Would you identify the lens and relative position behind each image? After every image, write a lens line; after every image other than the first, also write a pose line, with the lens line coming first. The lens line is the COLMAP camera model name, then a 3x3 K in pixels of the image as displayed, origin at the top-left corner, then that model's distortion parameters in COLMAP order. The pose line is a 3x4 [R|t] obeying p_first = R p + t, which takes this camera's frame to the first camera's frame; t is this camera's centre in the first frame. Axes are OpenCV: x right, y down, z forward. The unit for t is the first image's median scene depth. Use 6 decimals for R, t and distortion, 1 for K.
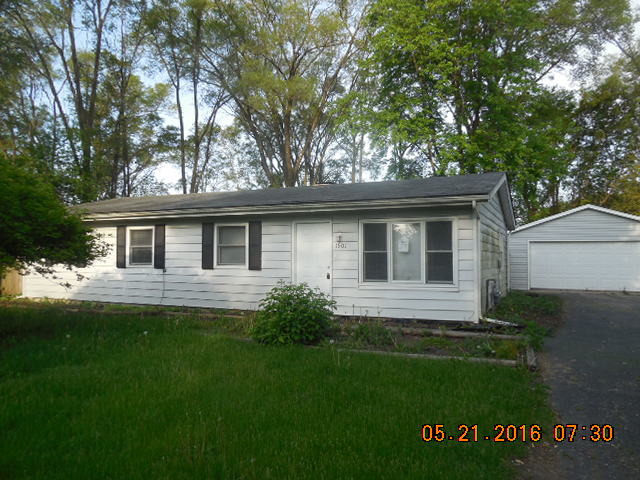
lens RADIAL K [[483.9, 0, 320.6], [0, 483.9, 244.2], [0, 0, 1]] dist [0.004075, 0.000037]
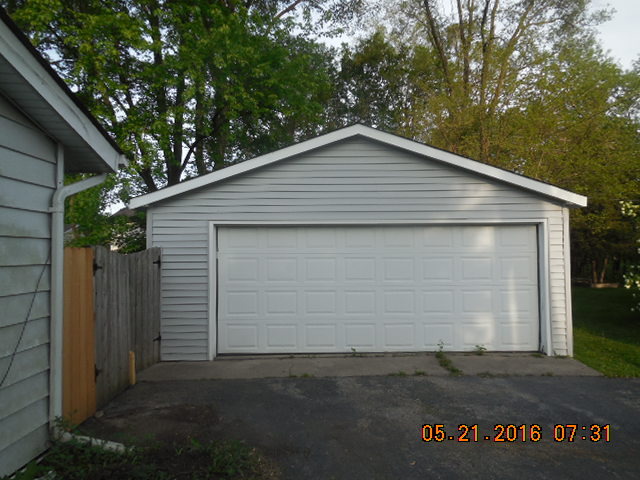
lens RADIAL K [[483.9, 0, 320.0], [0, 483.9, 240.5], [0, 0, 1]] dist [0.004075, 0.000037]
pose [[0.902291, 0.003508, 0.431113, 0.360012], [-0.001222, 0.999984, -0.005579, 0.008026], [-0.431125, 0.004507, 0.902281, 0.665795]]
